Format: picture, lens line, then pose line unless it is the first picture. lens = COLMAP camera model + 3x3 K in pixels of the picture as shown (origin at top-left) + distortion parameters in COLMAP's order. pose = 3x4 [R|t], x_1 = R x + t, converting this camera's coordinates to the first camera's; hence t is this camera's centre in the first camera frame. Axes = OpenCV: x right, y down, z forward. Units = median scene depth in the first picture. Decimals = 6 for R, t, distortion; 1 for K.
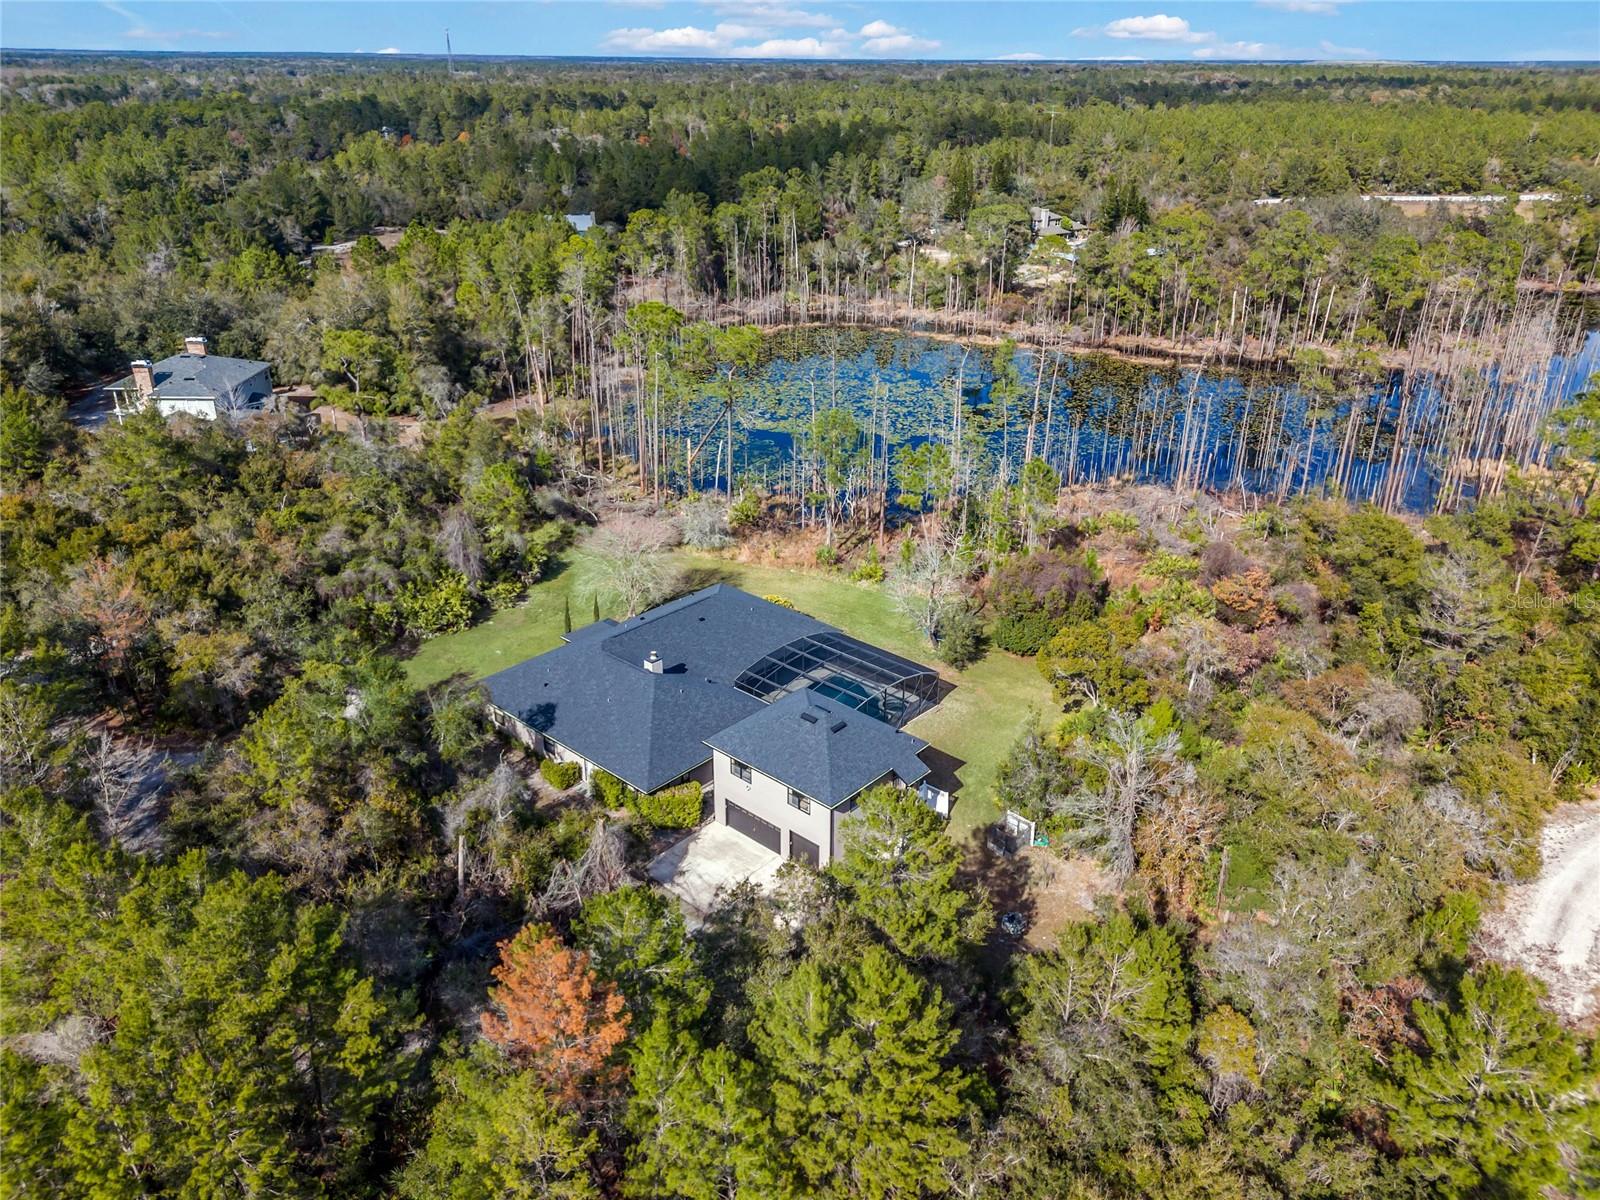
lens RADIAL K [[1196.7, 0, 802.0], [0, 1196.7, 594.9], [0, 0, 1]] dist [0.053149, -0.051876]
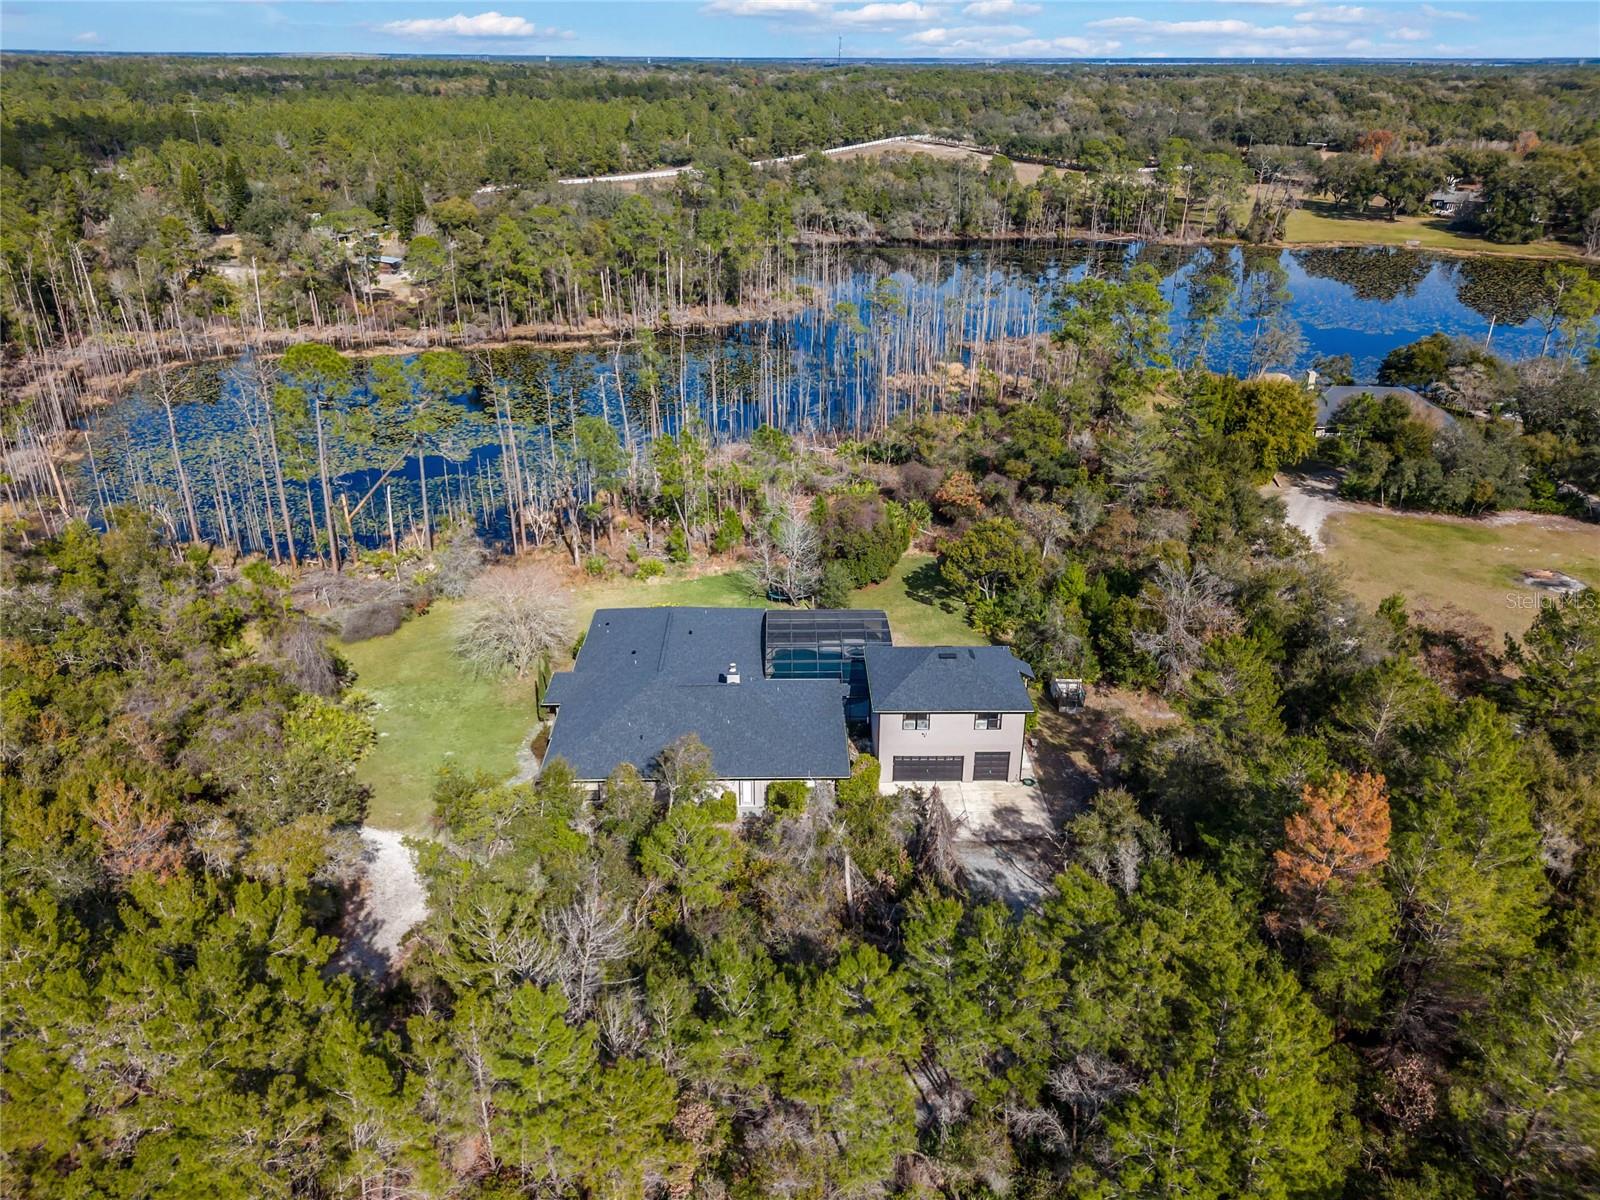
lens RADIAL K [[1196.7, 0, 798.8], [0, 1196.7, 604.2], [0, 0, 1]] dist [0.053149, -0.051876]
pose [[0.719434, -0.288965, 0.631597, -0.260722], [0.281664, 0.952598, 0.114992, -0.036711], [-0.634886, 0.095169, 0.766722, 0.075416]]
